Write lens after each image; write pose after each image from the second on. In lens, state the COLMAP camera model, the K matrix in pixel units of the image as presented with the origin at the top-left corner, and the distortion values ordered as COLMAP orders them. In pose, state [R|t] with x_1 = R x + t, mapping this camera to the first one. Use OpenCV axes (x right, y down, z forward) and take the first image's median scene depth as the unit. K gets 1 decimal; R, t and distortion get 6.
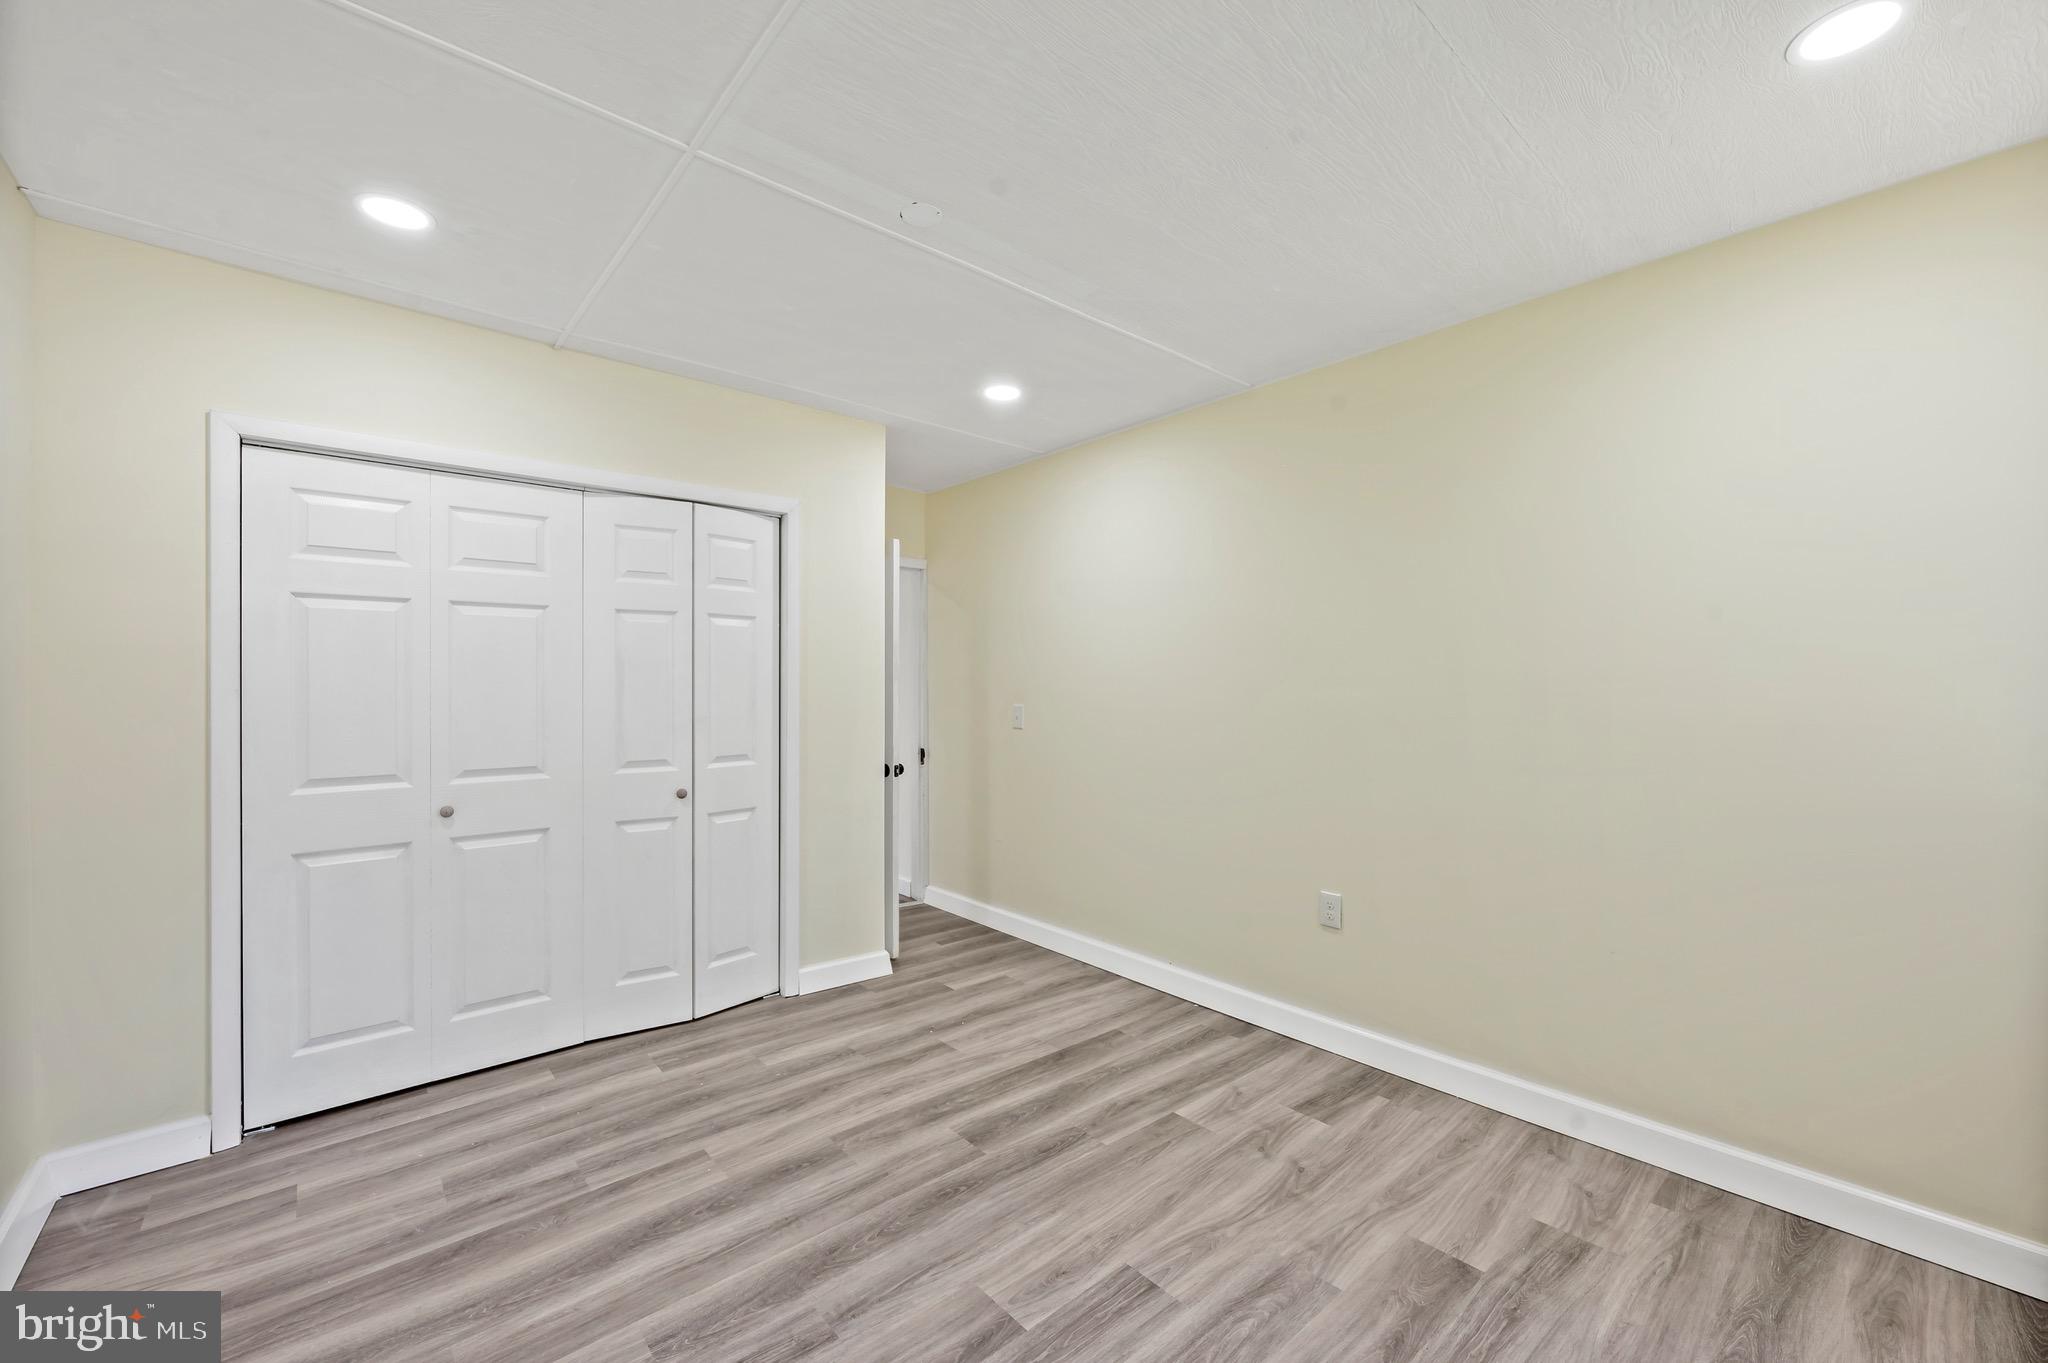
lens RADIAL K [[813.5, 0, 1020.6], [0, 813.5, 689.5], [0, 0, 1]] dist [-0.003389, -0.000261]
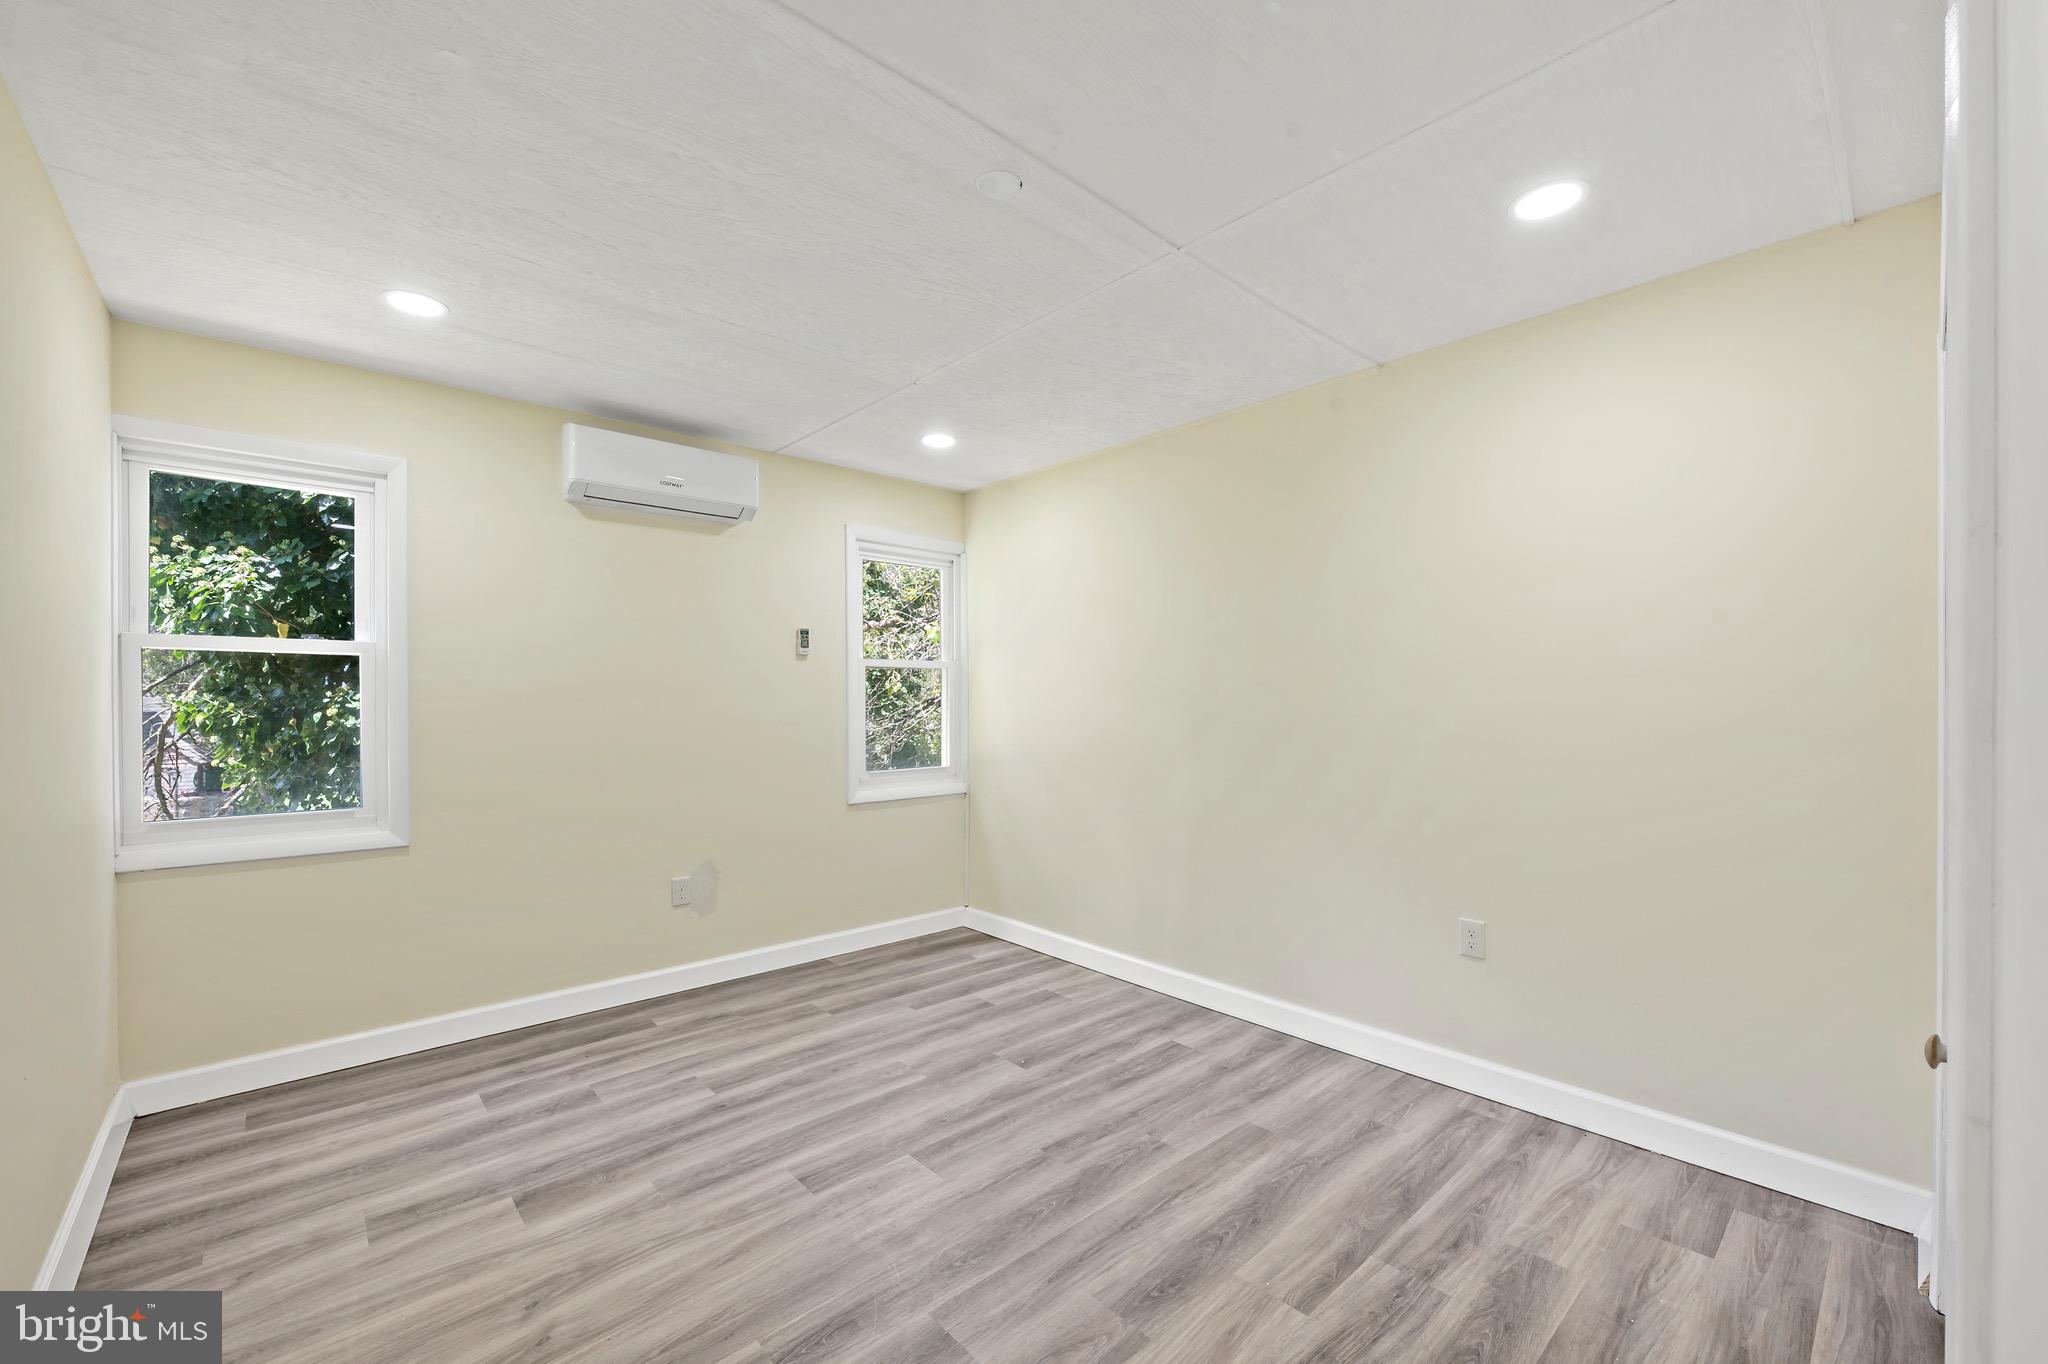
lens RADIAL K [[813.5, 0, 1020.6], [0, 813.5, 690.0], [0, 0, 1]] dist [-0.003389, -0.000261]
pose [[-0.999755, 0.002170, -0.022048, -0.127881], [0.002508, 0.999880, -0.015319, 0.003669], [0.022012, -0.015370, -0.999640, 1.985004]]
